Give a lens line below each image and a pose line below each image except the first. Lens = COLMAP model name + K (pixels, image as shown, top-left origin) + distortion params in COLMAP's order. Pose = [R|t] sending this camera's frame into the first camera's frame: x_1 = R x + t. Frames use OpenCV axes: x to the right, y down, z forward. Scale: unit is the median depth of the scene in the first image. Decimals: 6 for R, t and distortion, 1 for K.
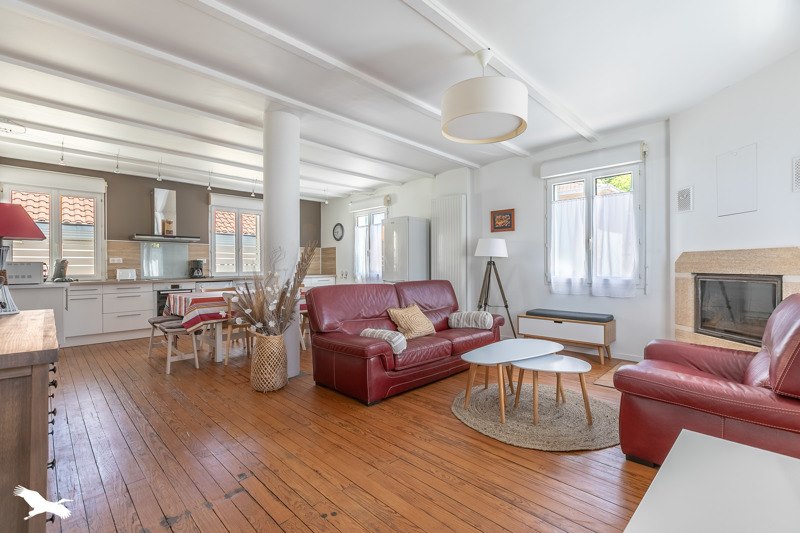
lens RADIAL K [[359.7, 0, 399.3], [0, 359.7, 265.8], [0, 0, 1]] dist [-0.000178, 0.000087]
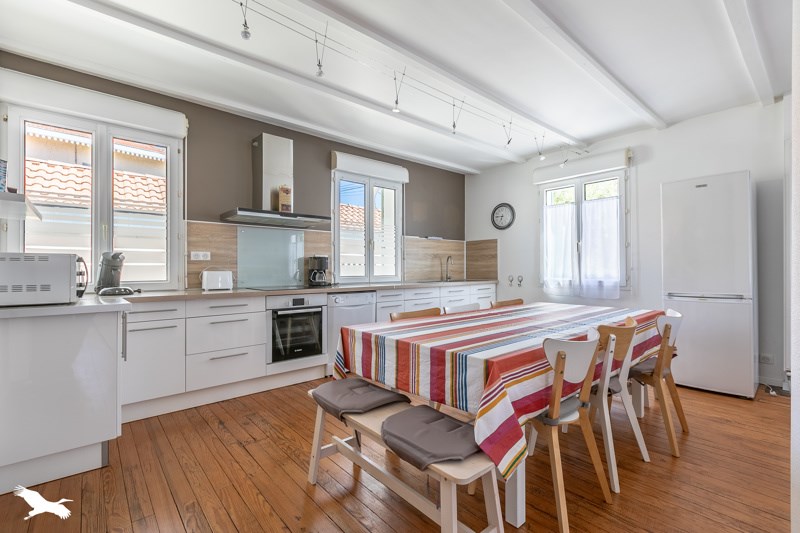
lens RADIAL K [[359.7, 0, 400.6], [0, 359.7, 267.2], [0, 0, 1]] dist [-0.000178, 0.000087]
pose [[0.997479, 0.005458, -0.070750, -0.422724], [-0.005545, 0.999984, -0.001036, 0.002419], [0.070743, 0.001426, 0.997494, 0.442575]]
